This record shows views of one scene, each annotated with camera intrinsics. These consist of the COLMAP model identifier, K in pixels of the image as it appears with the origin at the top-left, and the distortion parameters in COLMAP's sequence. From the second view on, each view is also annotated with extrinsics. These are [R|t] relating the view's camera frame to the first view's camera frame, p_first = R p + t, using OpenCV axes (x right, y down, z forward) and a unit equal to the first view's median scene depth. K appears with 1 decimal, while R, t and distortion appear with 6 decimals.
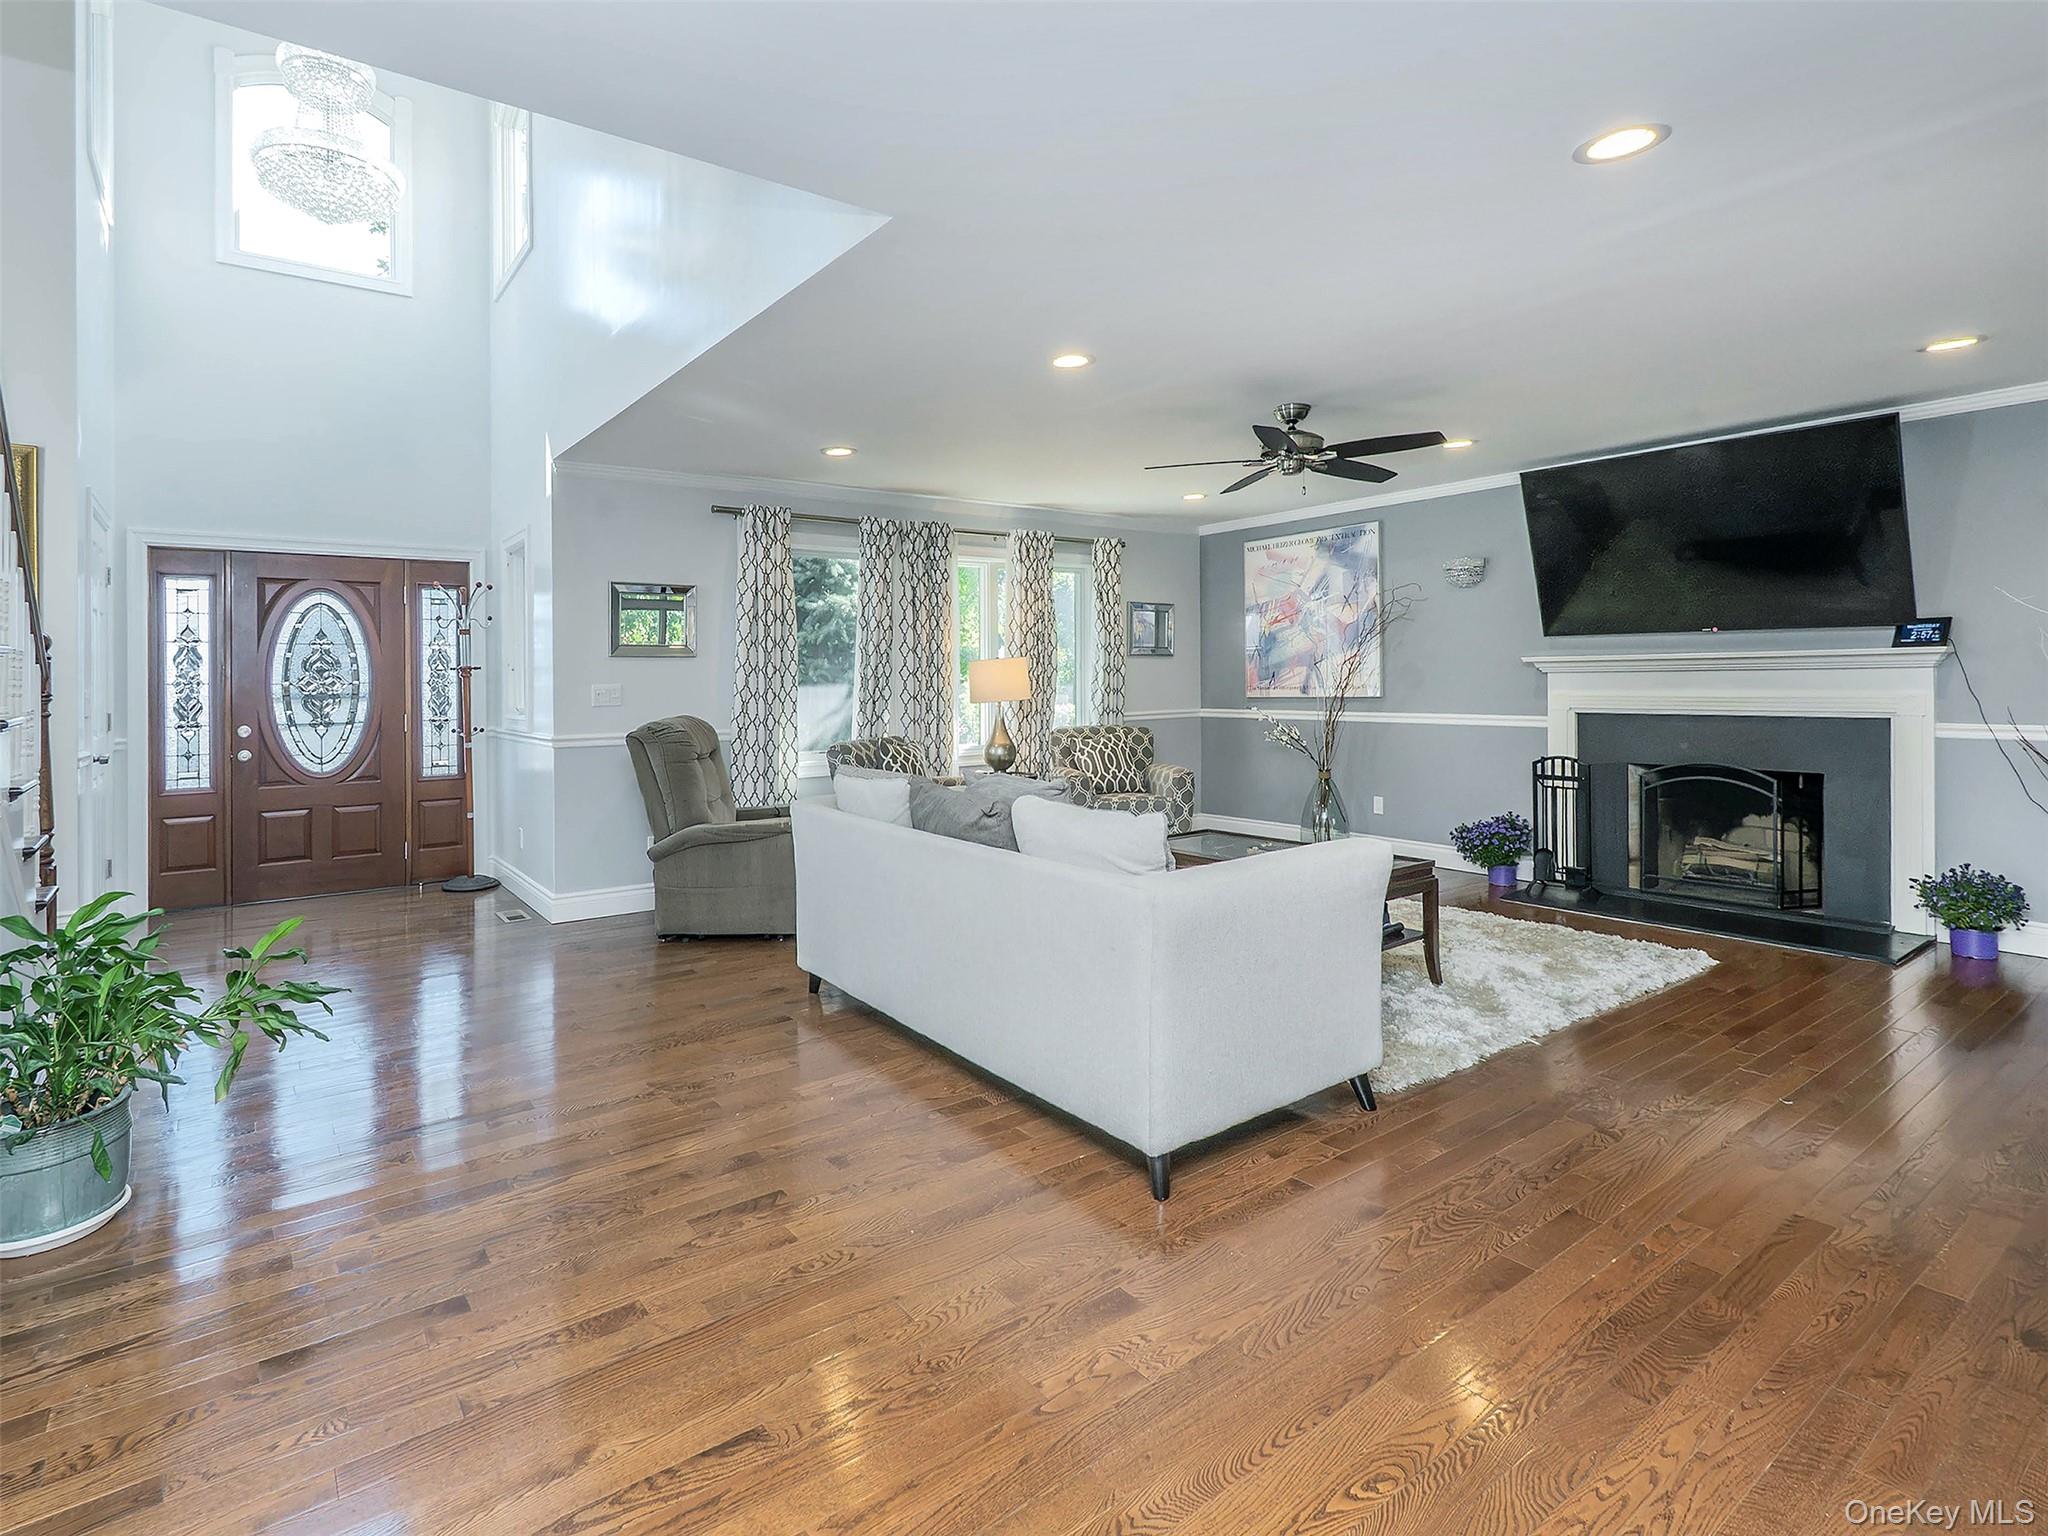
lens RADIAL K [[1037.5, 0, 1024.0], [0, 1037.5, 768.0], [0, 0, 1]] dist [0.001449, -0.000137]
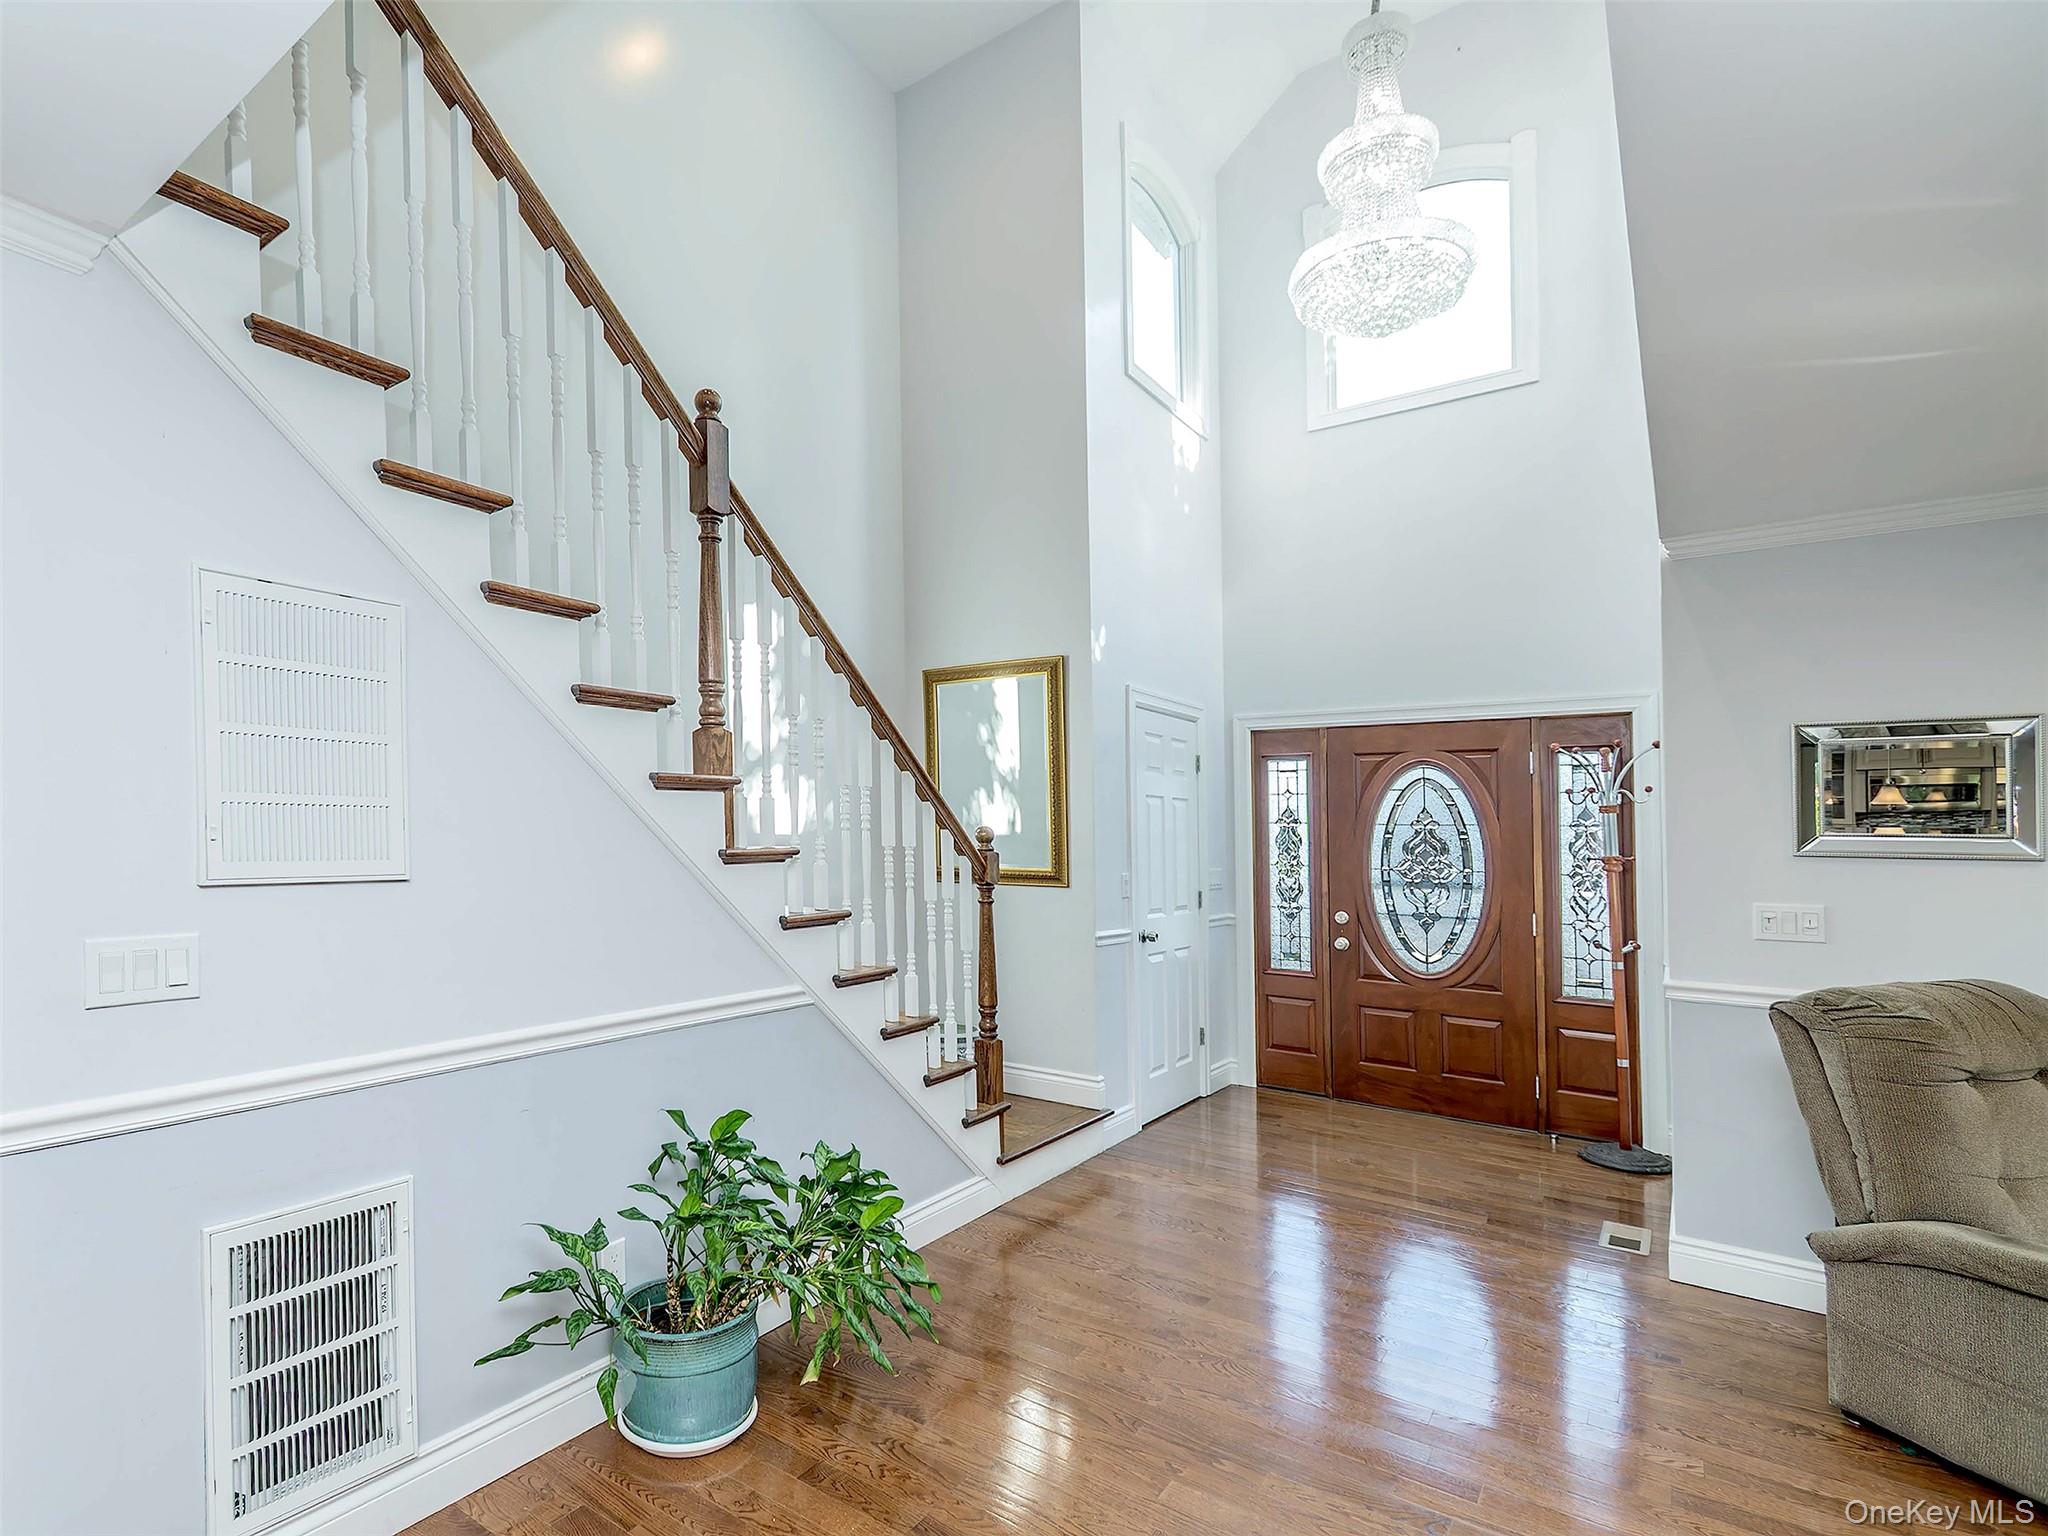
lens RADIAL K [[934.9, 0, 1022.7], [0, 934.9, 793.6], [0, 0, 1]] dist [0.000928, -0.000189]
pose [[0.218034, -0.010180, -0.975888, 0.007255], [-0.105165, 0.993878, -0.033864, -0.083504], [0.970258, 0.110013, 0.215629, 0.505105]]
